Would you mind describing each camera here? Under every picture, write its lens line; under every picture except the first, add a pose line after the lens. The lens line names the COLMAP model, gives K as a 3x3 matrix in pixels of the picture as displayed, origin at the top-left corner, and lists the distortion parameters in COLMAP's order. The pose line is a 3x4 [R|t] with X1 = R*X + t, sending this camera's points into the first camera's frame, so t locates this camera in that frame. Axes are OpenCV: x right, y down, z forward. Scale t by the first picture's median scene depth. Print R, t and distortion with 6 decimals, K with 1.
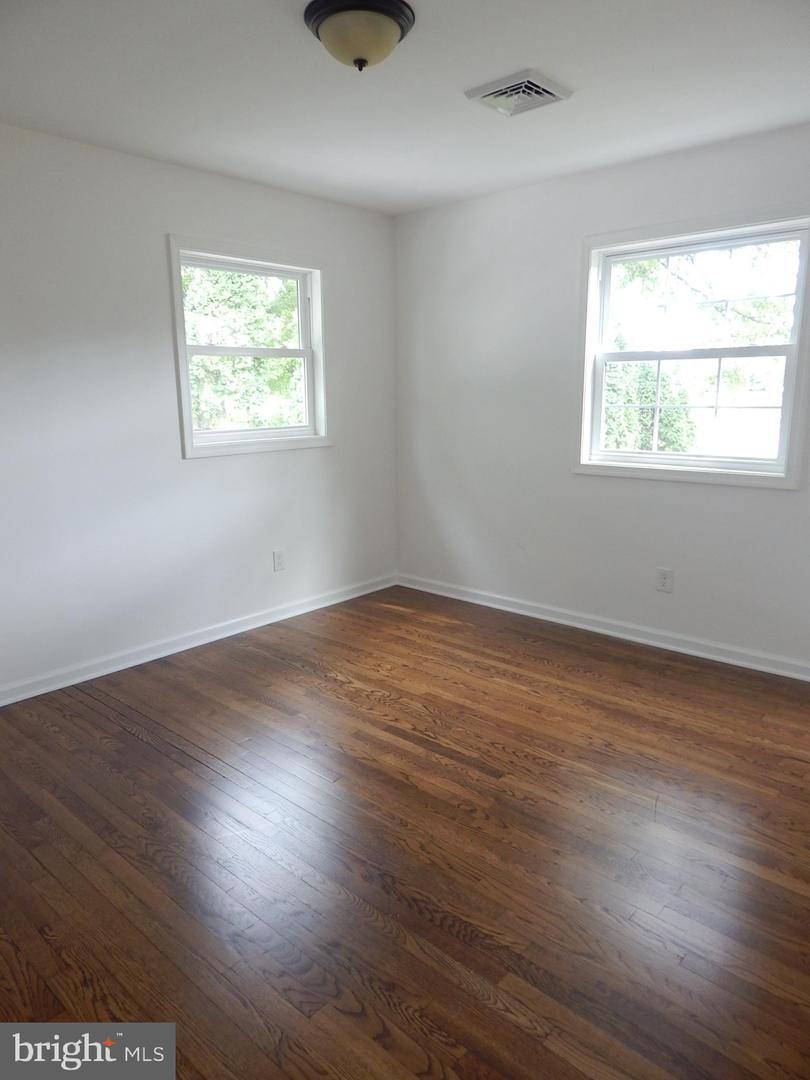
lens RADIAL K [[719.5, 0, 405.0], [0, 719.5, 540.0], [0, 0, 1]] dist [0.011998, -0.006541]
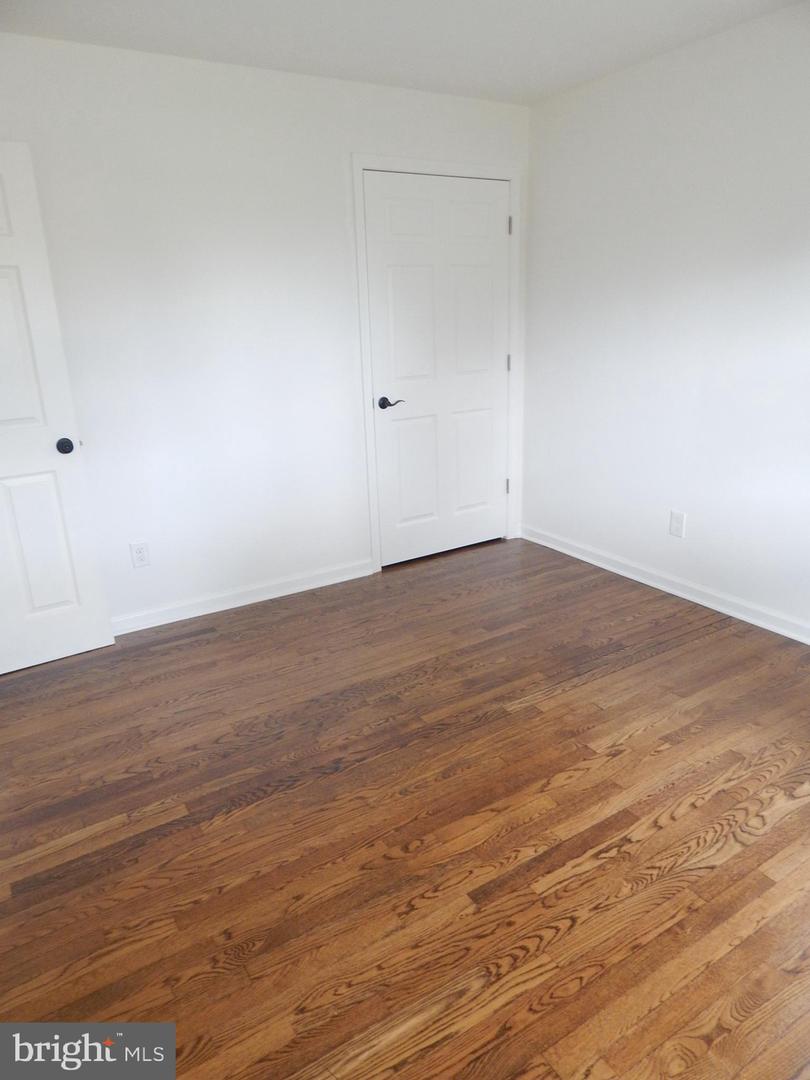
lens RADIAL K [[719.5, 0, 405.0], [0, 719.5, 540.0], [0, 0, 1]] dist [0.011998, -0.006541]
pose [[-0.297297, 0.310481, -0.902893, 0.657261], [-0.154904, 0.917437, 0.366488, -0.230404], [0.942136, 0.248817, -0.224656, 0.979630]]
